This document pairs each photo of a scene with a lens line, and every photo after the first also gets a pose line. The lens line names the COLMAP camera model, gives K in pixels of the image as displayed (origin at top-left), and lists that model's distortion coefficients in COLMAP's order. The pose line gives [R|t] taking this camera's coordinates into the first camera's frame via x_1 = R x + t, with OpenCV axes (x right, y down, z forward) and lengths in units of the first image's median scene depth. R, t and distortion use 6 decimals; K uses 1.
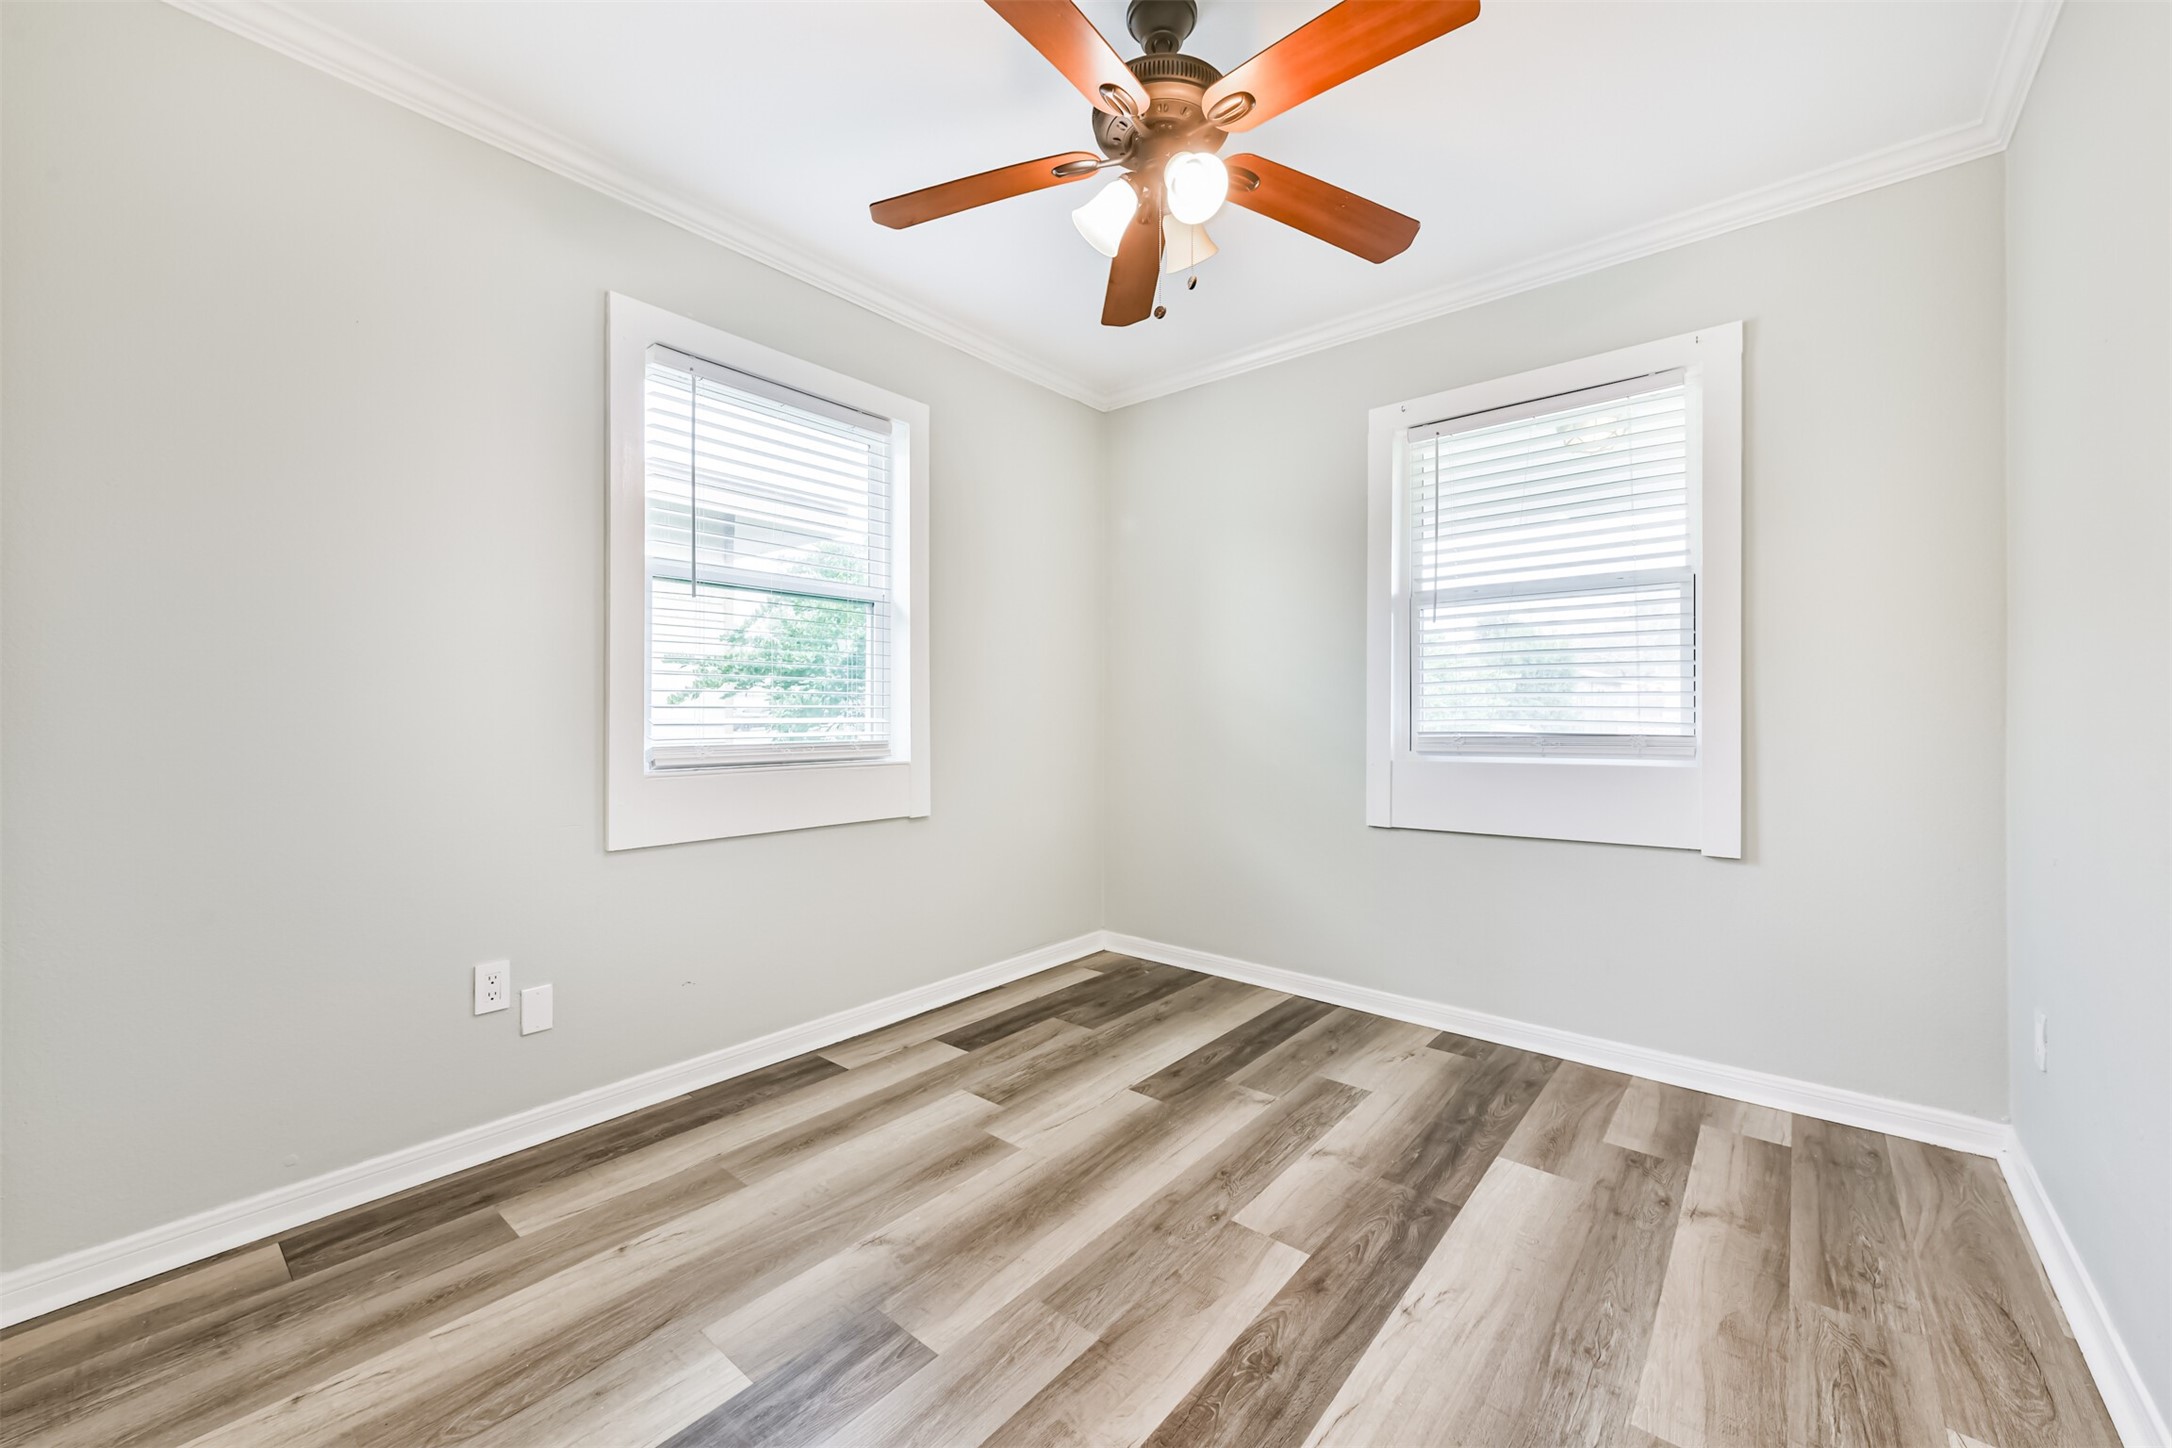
lens RADIAL K [[848.3, 0, 1082.2], [0, 848.3, 738.1], [0, 0, 1]] dist [-0.001014, -0.000106]
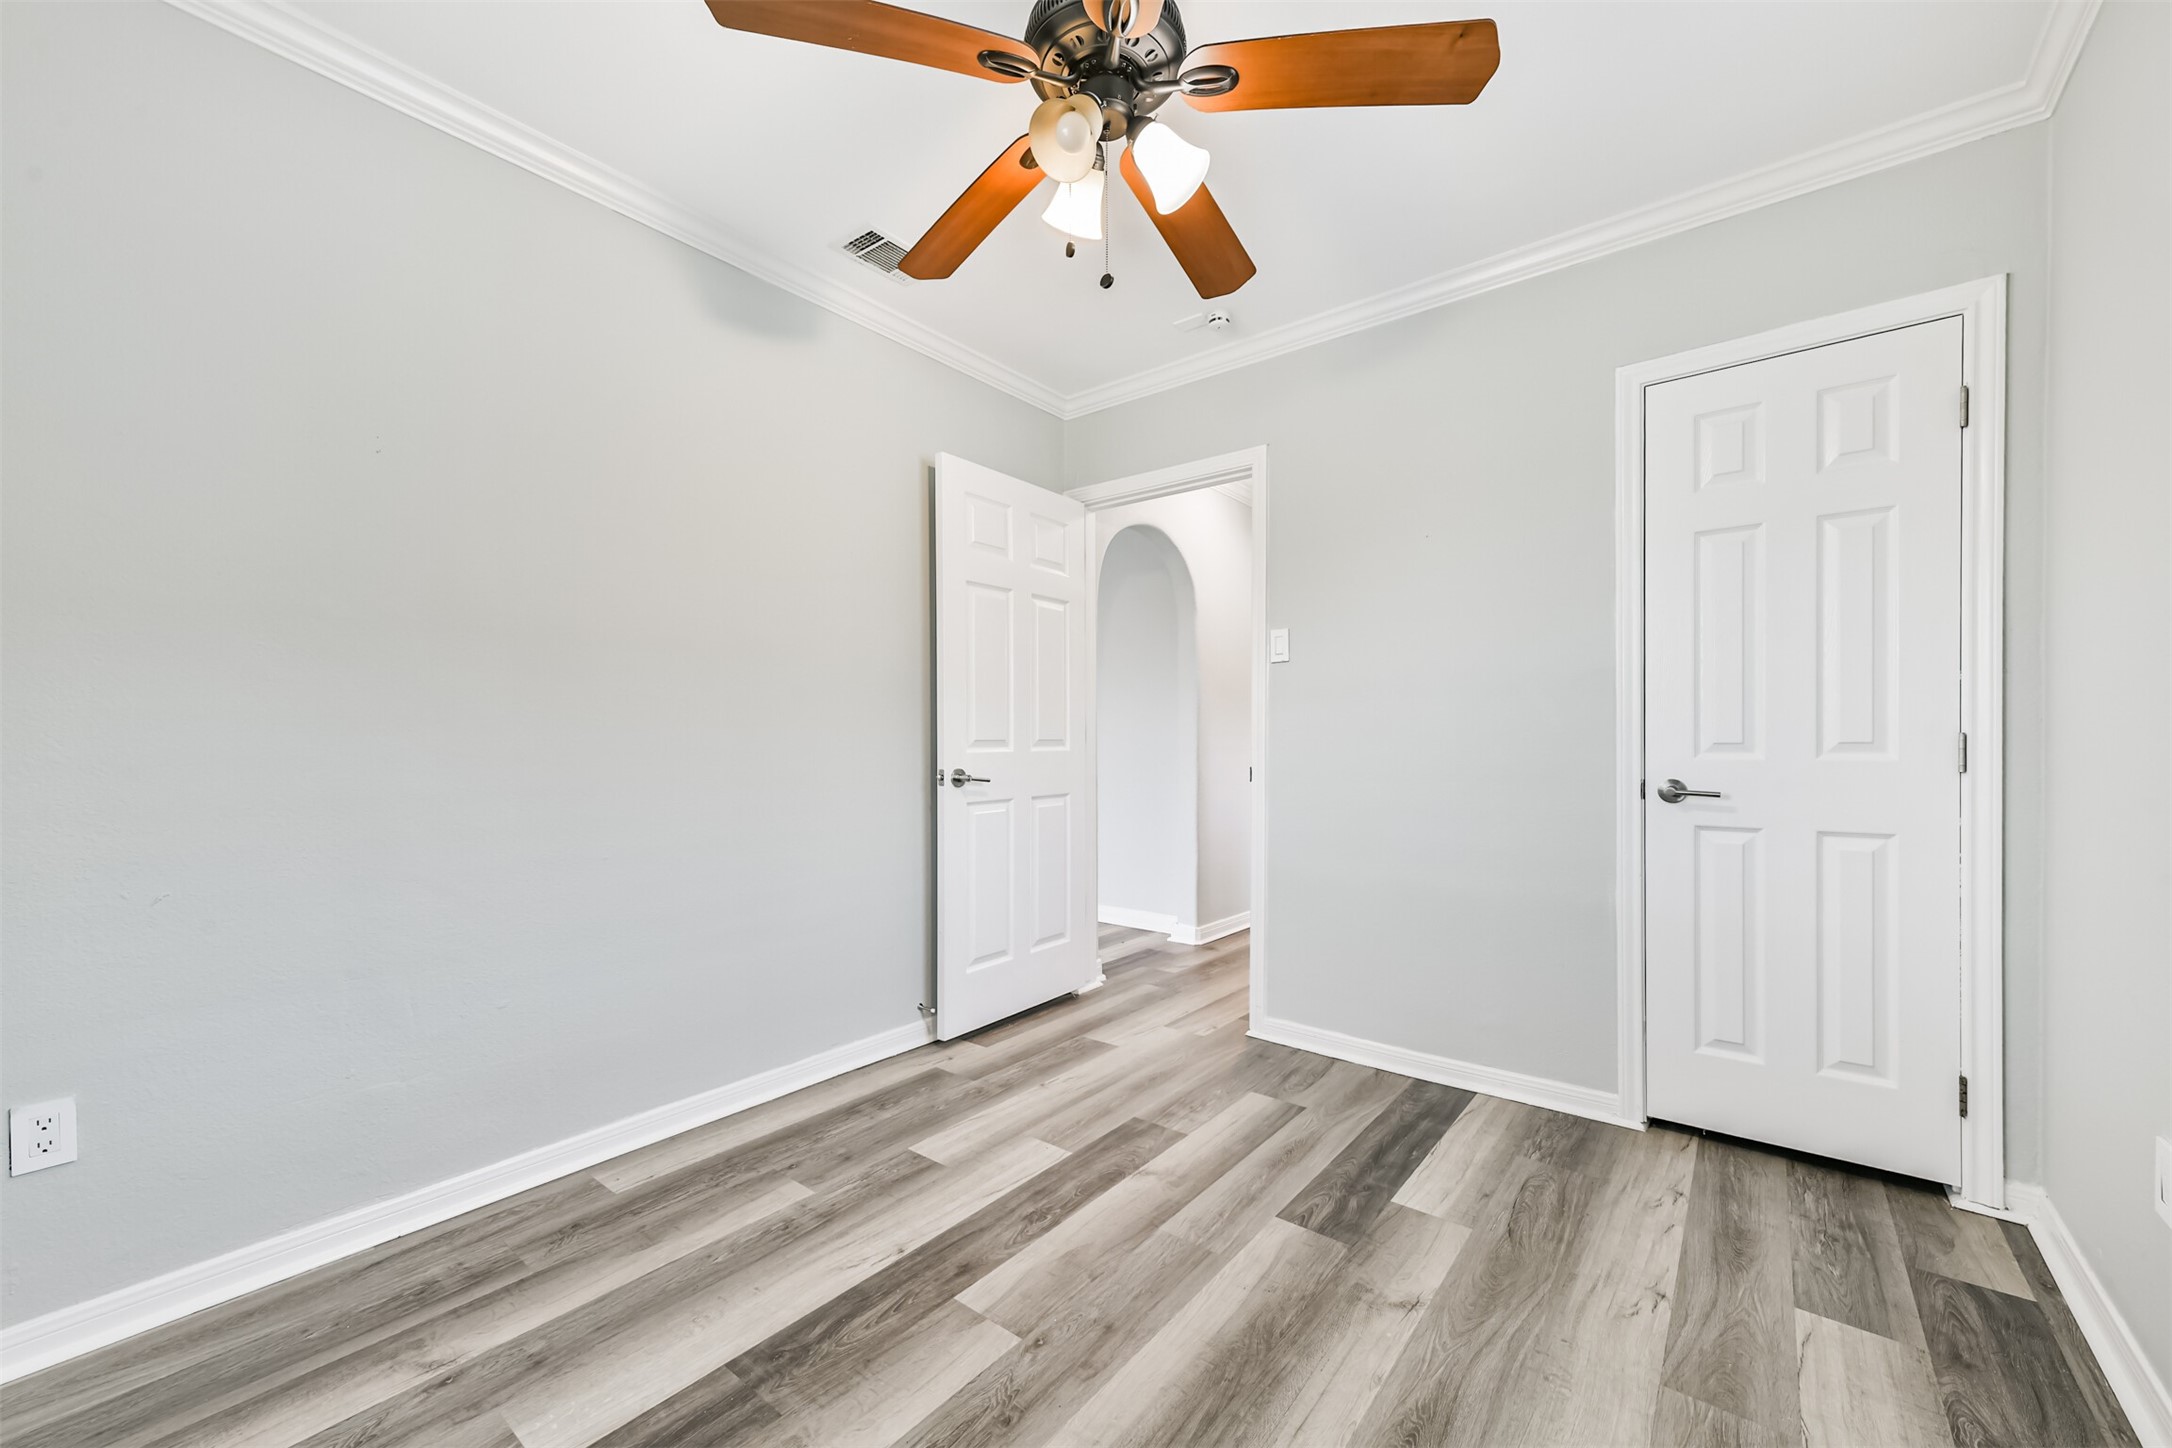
lens RADIAL K [[823.2, 0, 1079.9], [0, 823.2, 727.0], [0, 0, 1]] dist [-0.000035, 0.000015]
pose [[-0.999763, -0.000701, -0.021772, 0.149525], [-0.001073, 0.999854, 0.017053, -0.065050], [0.021757, 0.017073, -0.999617, 1.999087]]
